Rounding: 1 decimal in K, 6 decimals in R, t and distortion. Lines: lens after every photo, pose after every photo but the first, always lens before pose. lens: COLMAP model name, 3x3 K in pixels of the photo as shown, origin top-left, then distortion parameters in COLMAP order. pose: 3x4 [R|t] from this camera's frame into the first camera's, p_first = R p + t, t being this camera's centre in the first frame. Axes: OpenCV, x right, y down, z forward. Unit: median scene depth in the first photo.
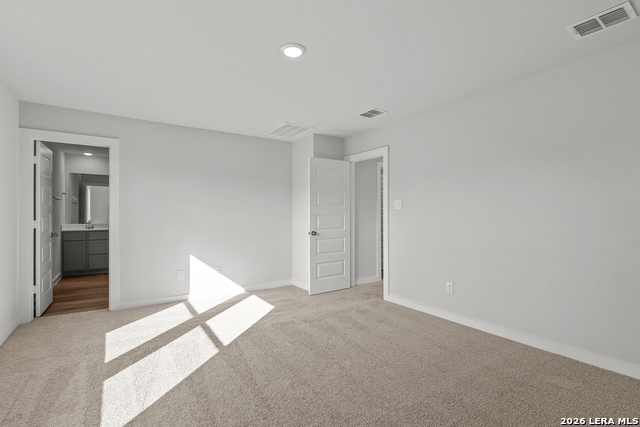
lens RADIAL K [[295.4, 0, 319.0], [0, 295.4, 212.6], [0, 0, 1]] dist [-0.003682, 0.001133]
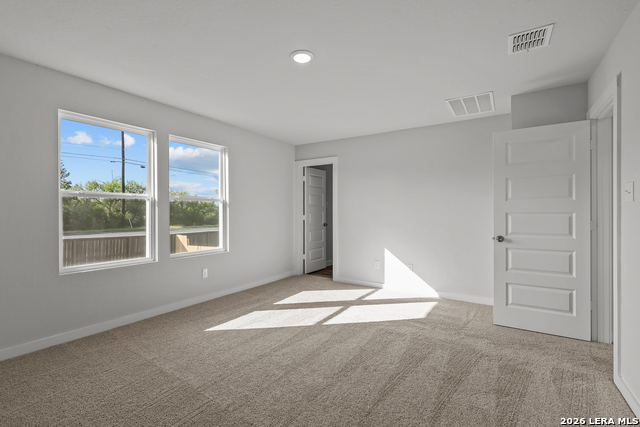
lens RADIAL K [[295.4, 0, 318.5], [0, 295.4, 212.2], [0, 0, 1]] dist [-0.003682, 0.001133]
pose [[0.394176, 0.003303, -0.919029, 0.548288], [0.004222, 0.999976, 0.005404, 0.000958], [0.919025, -0.006010, 0.394153, 0.386223]]
